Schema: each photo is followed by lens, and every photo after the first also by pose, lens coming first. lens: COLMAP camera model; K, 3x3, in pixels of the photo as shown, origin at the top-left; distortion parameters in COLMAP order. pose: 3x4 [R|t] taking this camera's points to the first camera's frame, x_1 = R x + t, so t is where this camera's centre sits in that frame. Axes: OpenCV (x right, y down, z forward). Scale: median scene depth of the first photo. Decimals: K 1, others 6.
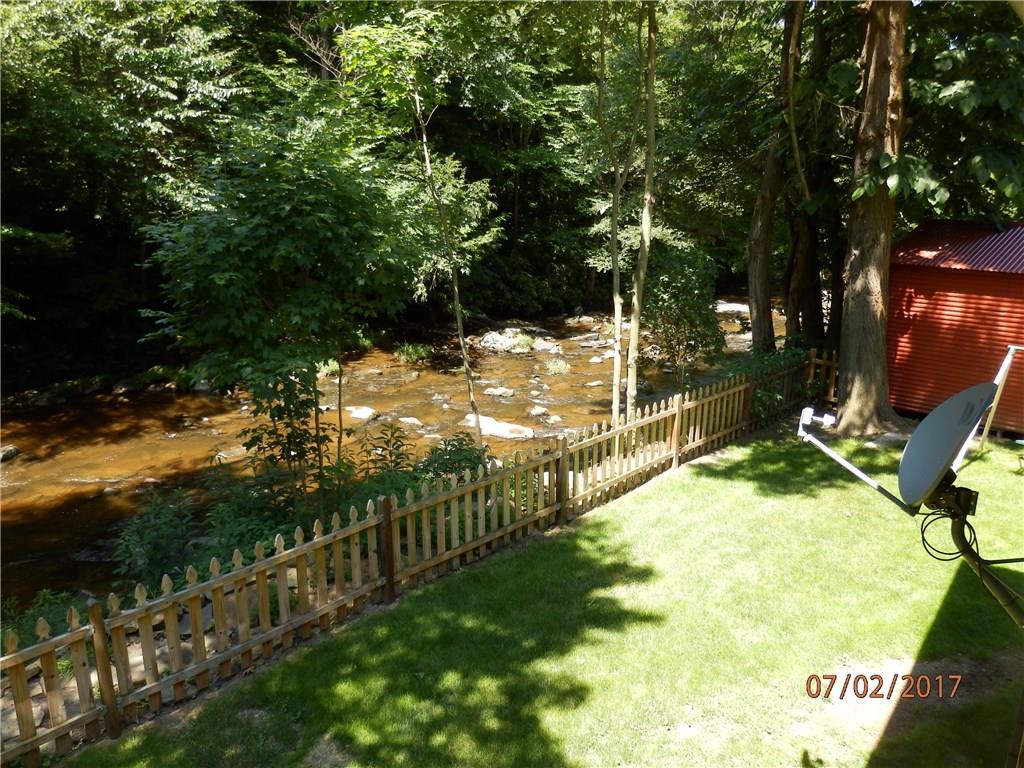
lens RADIAL K [[770.0, 0, 513.0], [0, 770.0, 386.7], [0, 0, 1]] dist [0.003769, 0.030171]
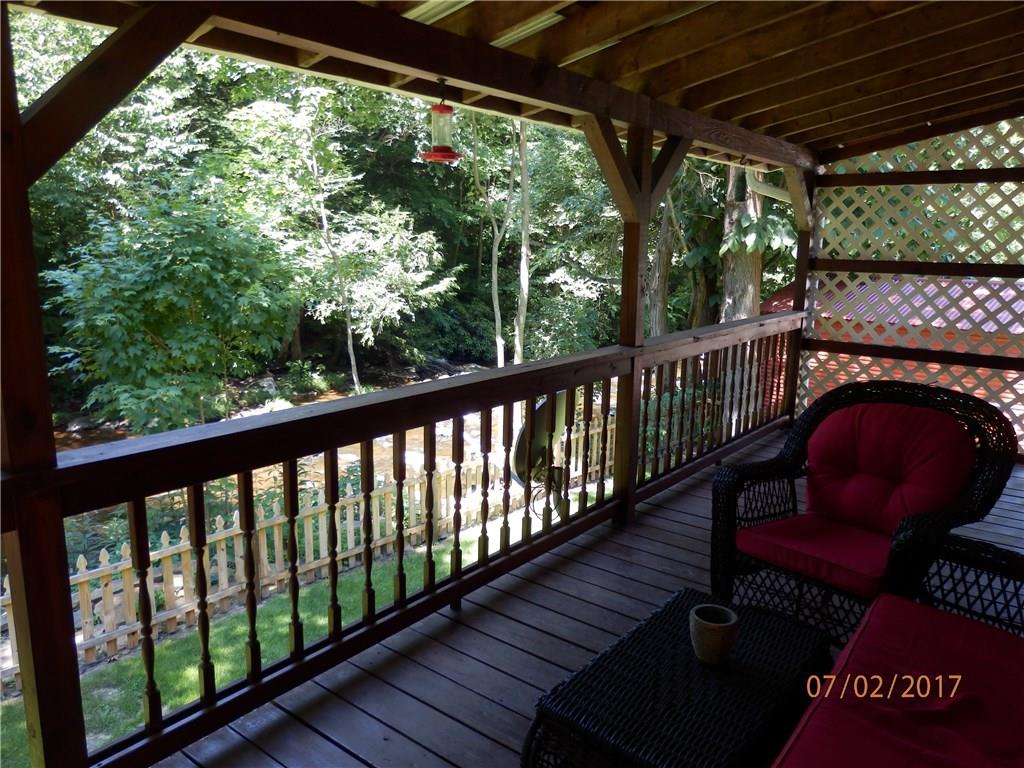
lens RADIAL K [[770.0, 0, 513.0], [0, 770.0, 386.7], [0, 0, 1]] dist [0.003769, 0.030171]
pose [[0.999843, 0.006674, 0.016430, 0.089190], [-0.005657, 0.998108, -0.061218, 0.013512], [-0.016807, 0.061115, 0.997989, -0.069308]]
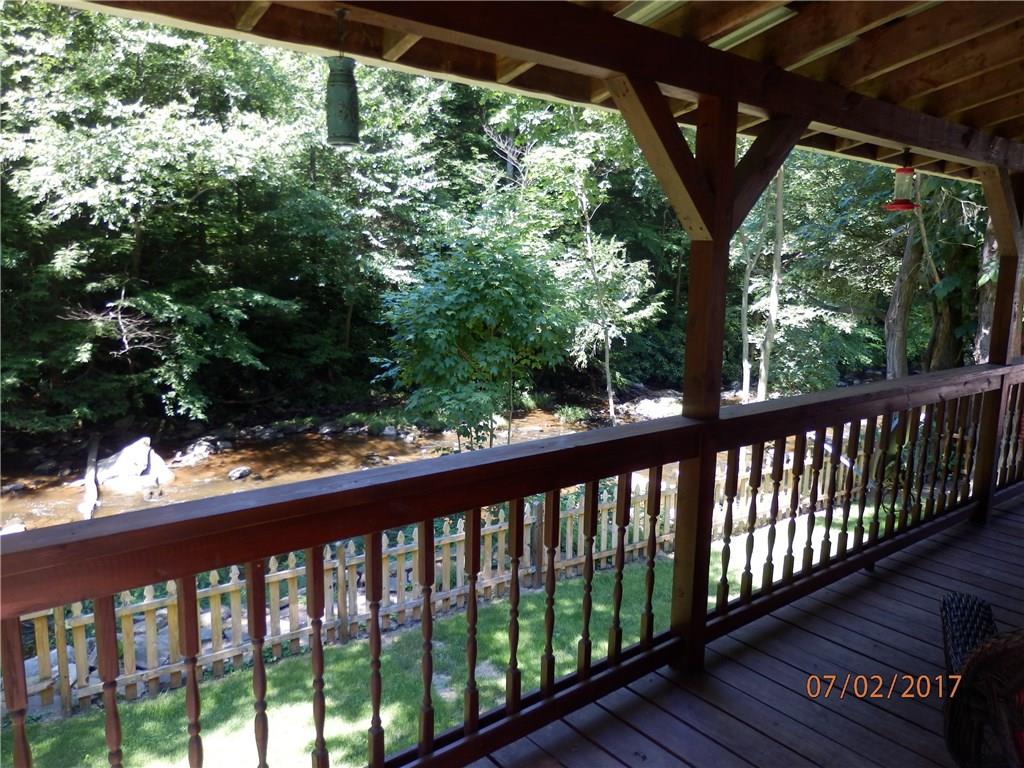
lens RADIAL K [[764.1, 0, 513.9], [0, 764.1, 385.0], [0, 0, 1]] dist [0.002906, 0.000966]
pose [[0.976900, 0.046701, -0.208534, 0.022919], [-0.066454, 0.993835, -0.088742, 0.027822], [0.203104, 0.100550, 0.973981, -0.125264]]
